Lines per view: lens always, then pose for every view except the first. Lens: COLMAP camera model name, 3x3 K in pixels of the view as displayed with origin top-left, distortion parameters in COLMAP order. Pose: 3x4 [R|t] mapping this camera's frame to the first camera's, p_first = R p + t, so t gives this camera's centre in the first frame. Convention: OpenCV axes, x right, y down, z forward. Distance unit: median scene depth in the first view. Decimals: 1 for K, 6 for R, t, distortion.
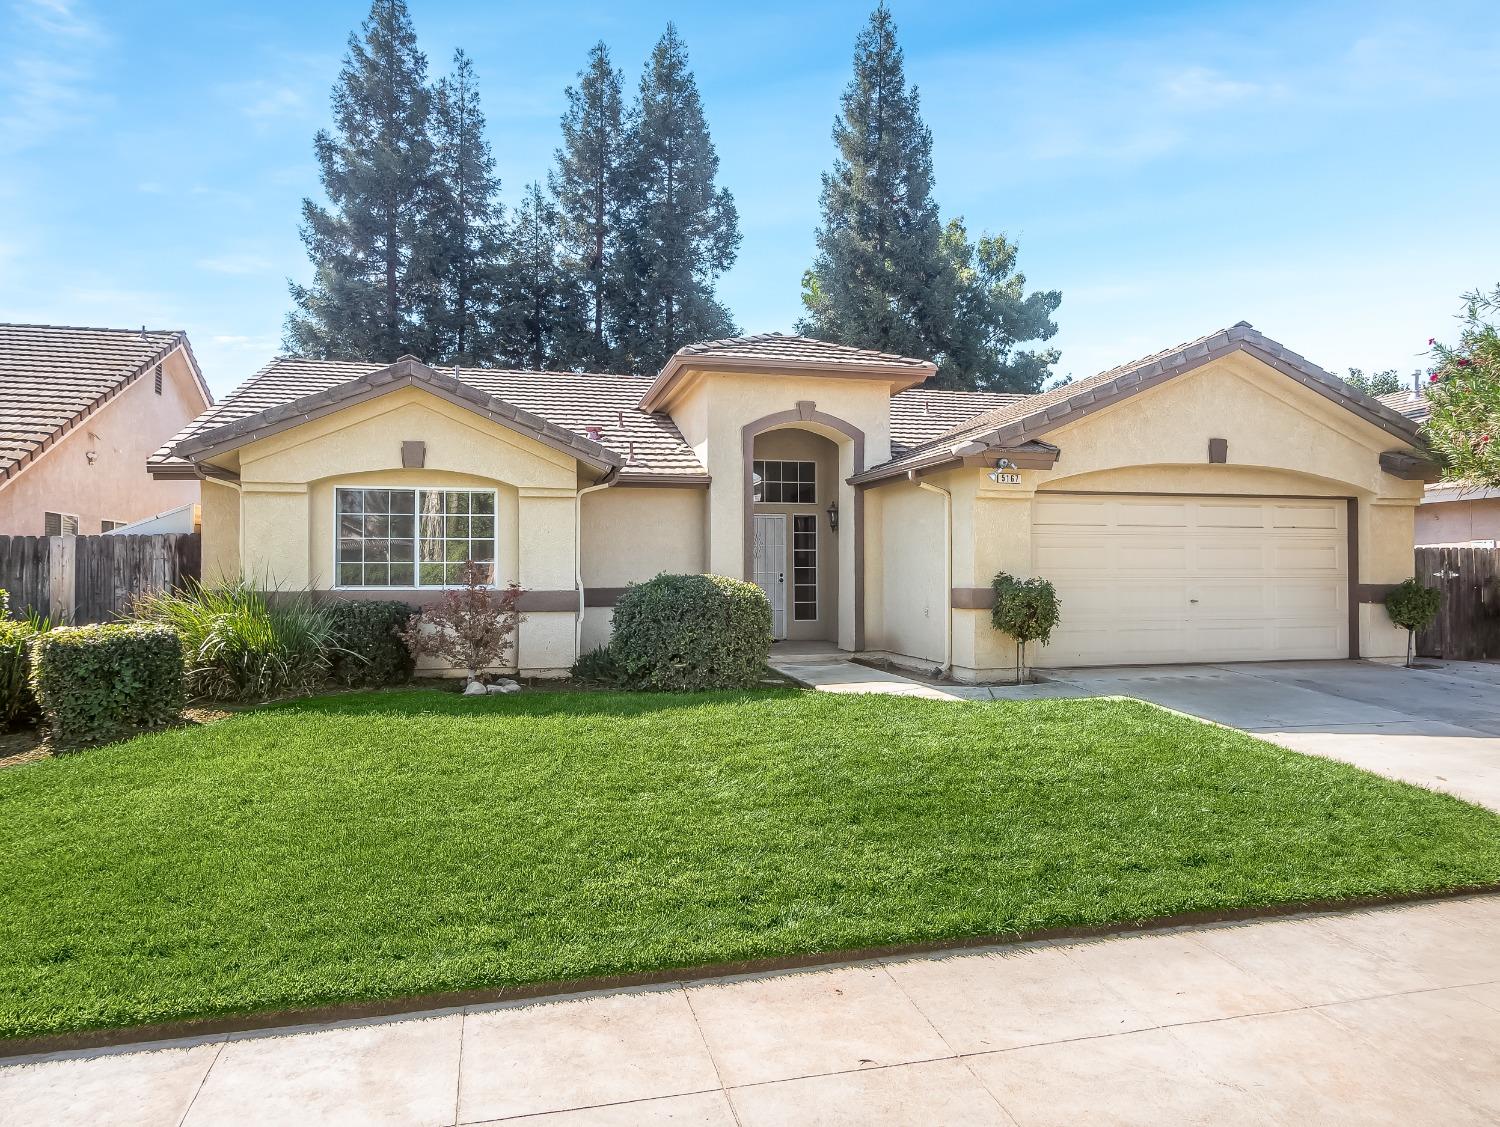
lens RADIAL K [[968.3, 0, 714.4], [0, 968.3, 567.9], [0, 0, 1]] dist [-0.003627, 0.000703]
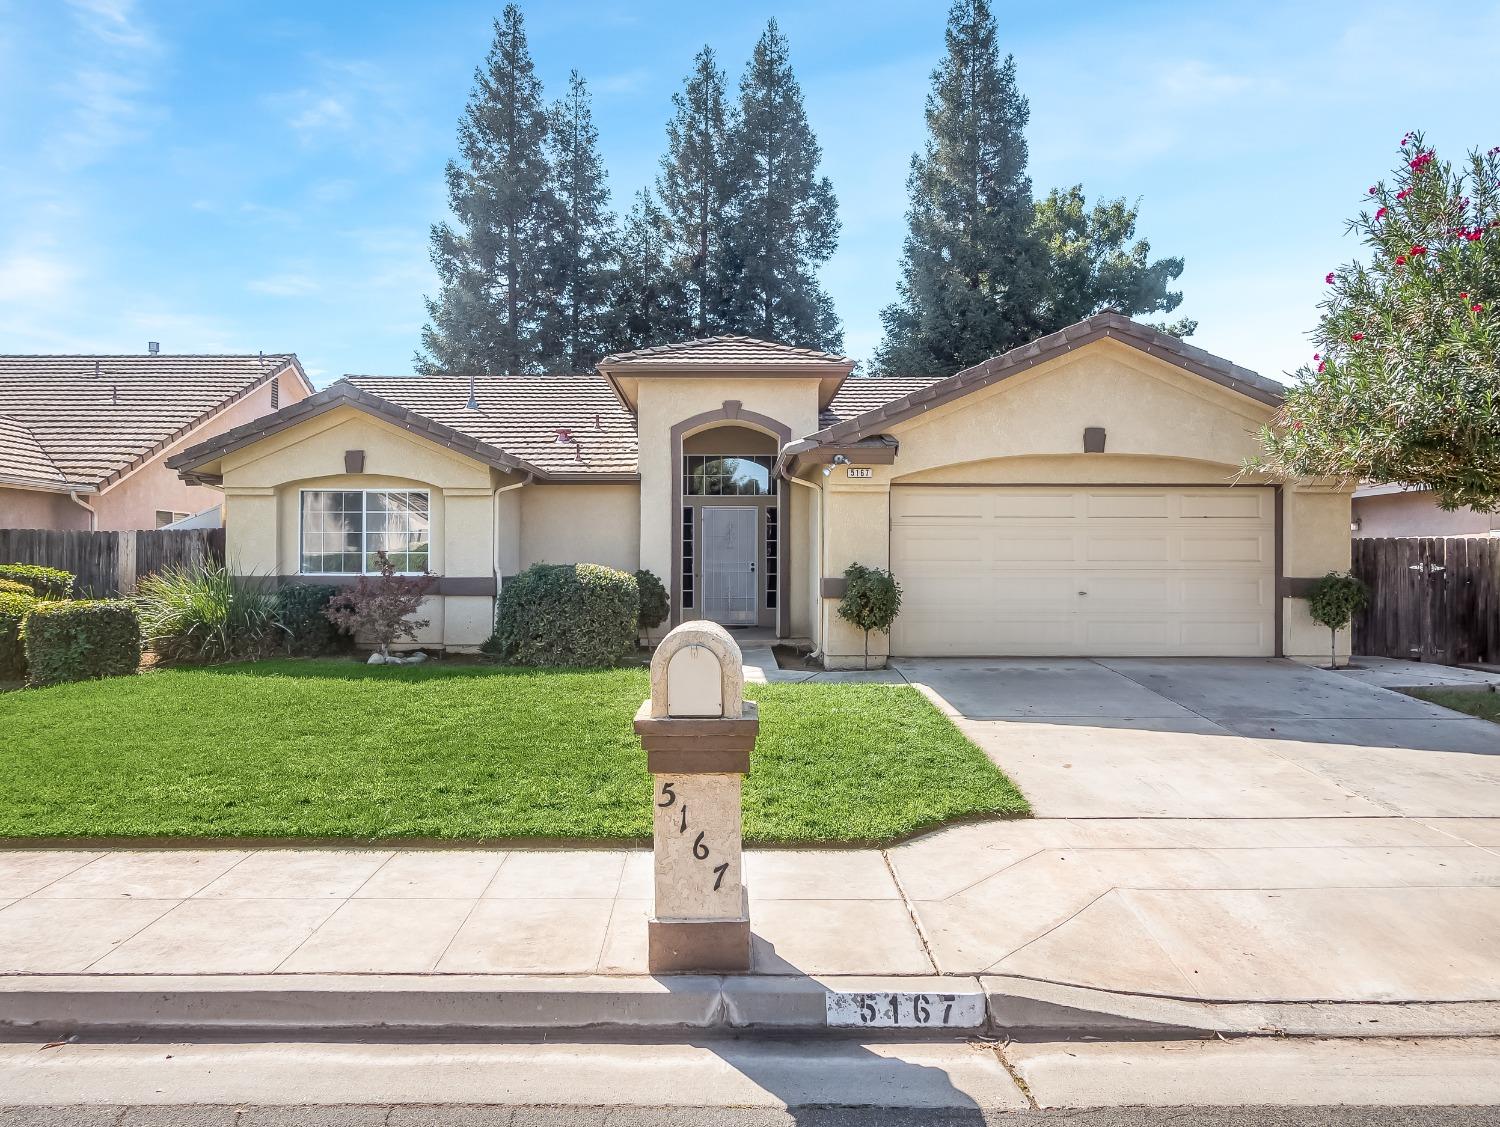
lens RADIAL K [[987.2, 0, 695.1], [0, 987.2, 558.9], [0, 0, 1]] dist [-0.004759, 0.000562]
pose [[0.969531, 0.003479, -0.244945, 0.145558], [-0.002702, 0.999990, 0.003507, -0.001216], [0.244955, -0.002739, 0.969531, -0.026246]]
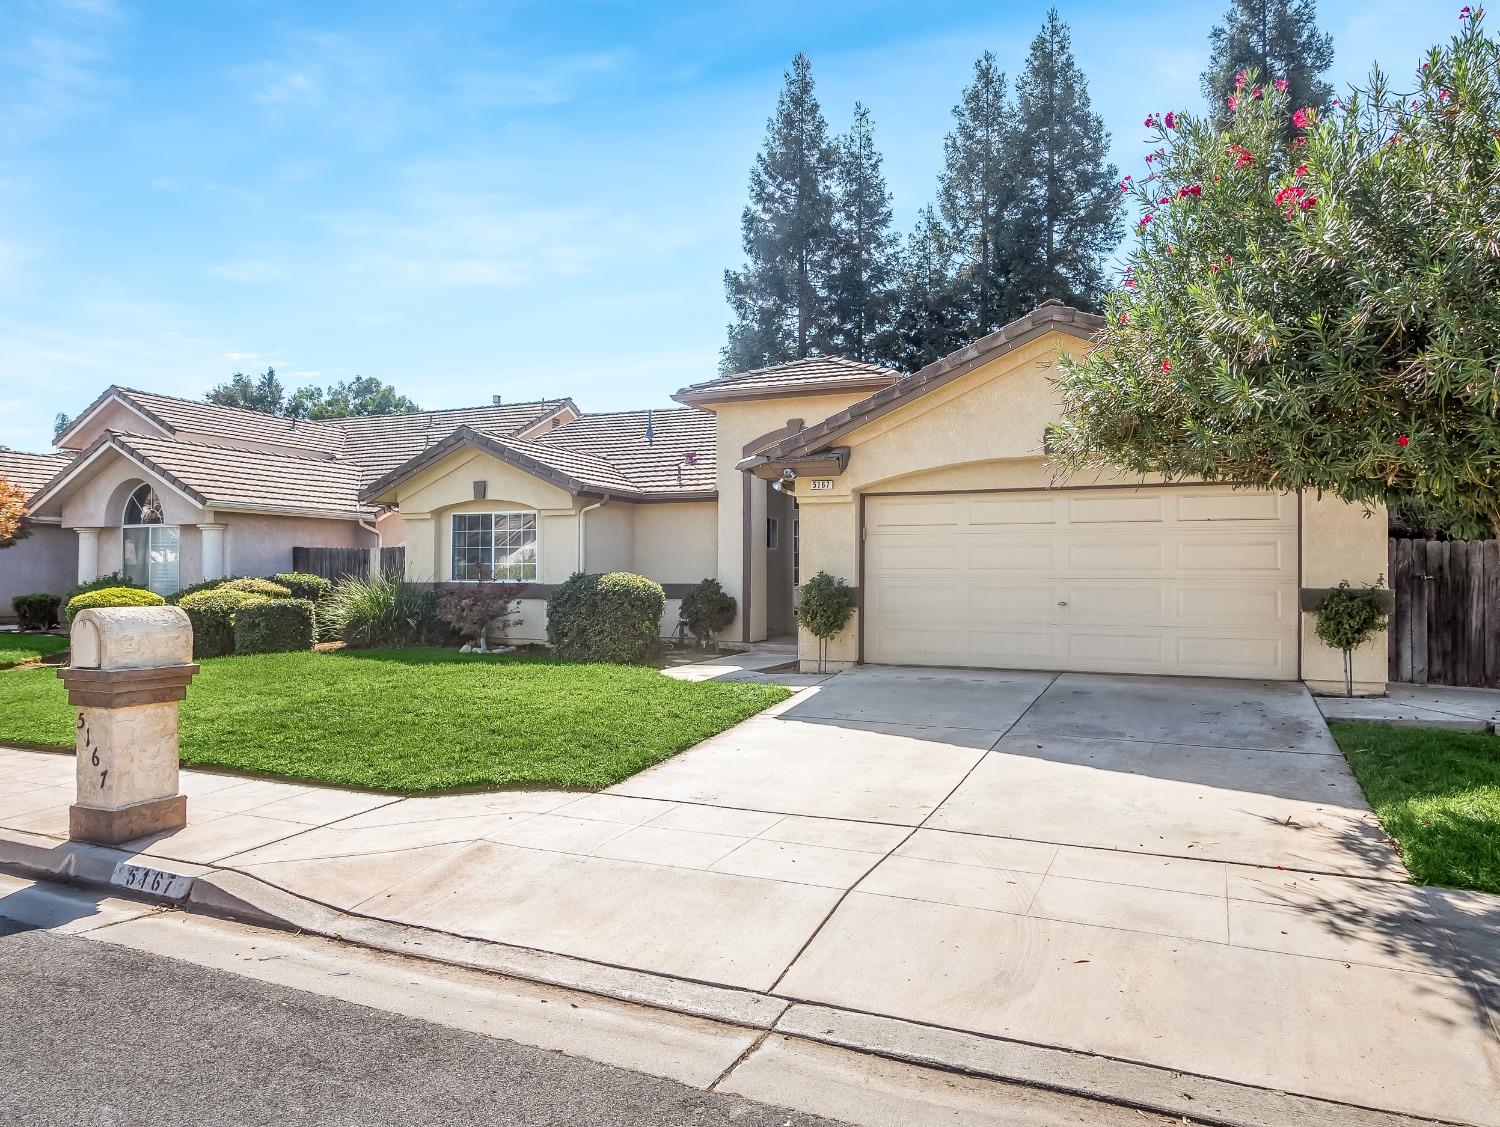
lens RADIAL K [[968.3, 0, 714.4], [0, 968.3, 567.9], [0, 0, 1]] dist [-0.003627, 0.000703]
pose [[0.780540, 0.000470, -0.625105, 0.328279], [-0.001331, 0.999999, -0.000910, 0.000596], [0.625104, 0.001543, 0.780540, 0.029912]]
